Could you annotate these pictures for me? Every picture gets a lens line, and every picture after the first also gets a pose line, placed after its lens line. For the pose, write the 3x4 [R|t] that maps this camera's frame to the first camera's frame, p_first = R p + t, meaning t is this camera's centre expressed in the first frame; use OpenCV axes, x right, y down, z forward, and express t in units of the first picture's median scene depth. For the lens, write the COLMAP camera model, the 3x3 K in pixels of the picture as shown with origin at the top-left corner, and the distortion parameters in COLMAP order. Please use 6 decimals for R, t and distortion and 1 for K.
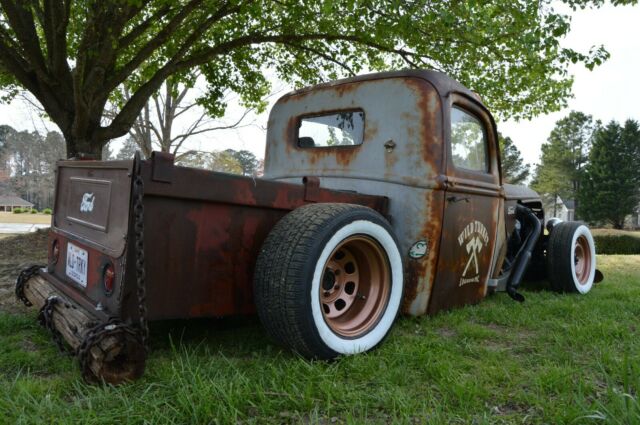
lens RADIAL K [[506.9, 0, 320.0], [0, 506.9, 212.5], [0, 0, 1]] dist [-0.082494, 0.010884]
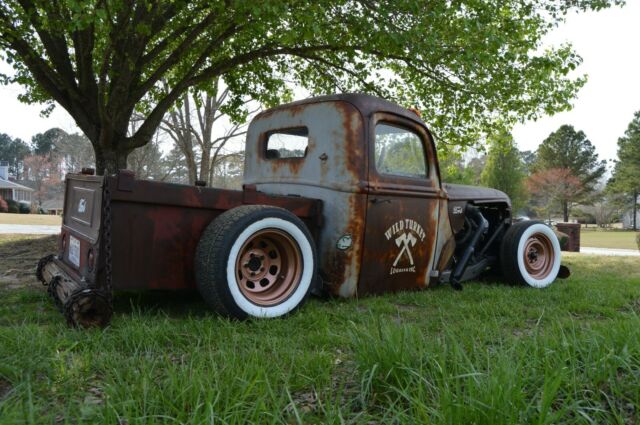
lens RADIAL K [[542.6, 0, 320.0], [0, 542.6, 212.5], [0, 0, 1]] dist [-0.073467, -0.000059]
pose [[0.993565, -0.005817, -0.113112, 0.274847], [0.005265, 0.999973, -0.005179, 0.007248], [0.113139, 0.004550, 0.993569, -0.302654]]
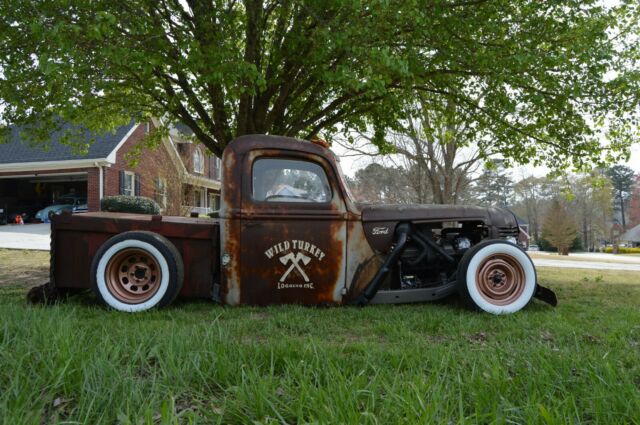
lens RADIAL K [[542.6, 0, 320.0], [0, 542.6, 212.5], [0, 0, 1]] dist [-0.073467, -0.000059]
pose [[0.765325, -0.050005, -0.641699, 1.392605], [0.015874, 0.998141, -0.058849, 0.031802], [0.643448, 0.034852, 0.764696, -0.048554]]
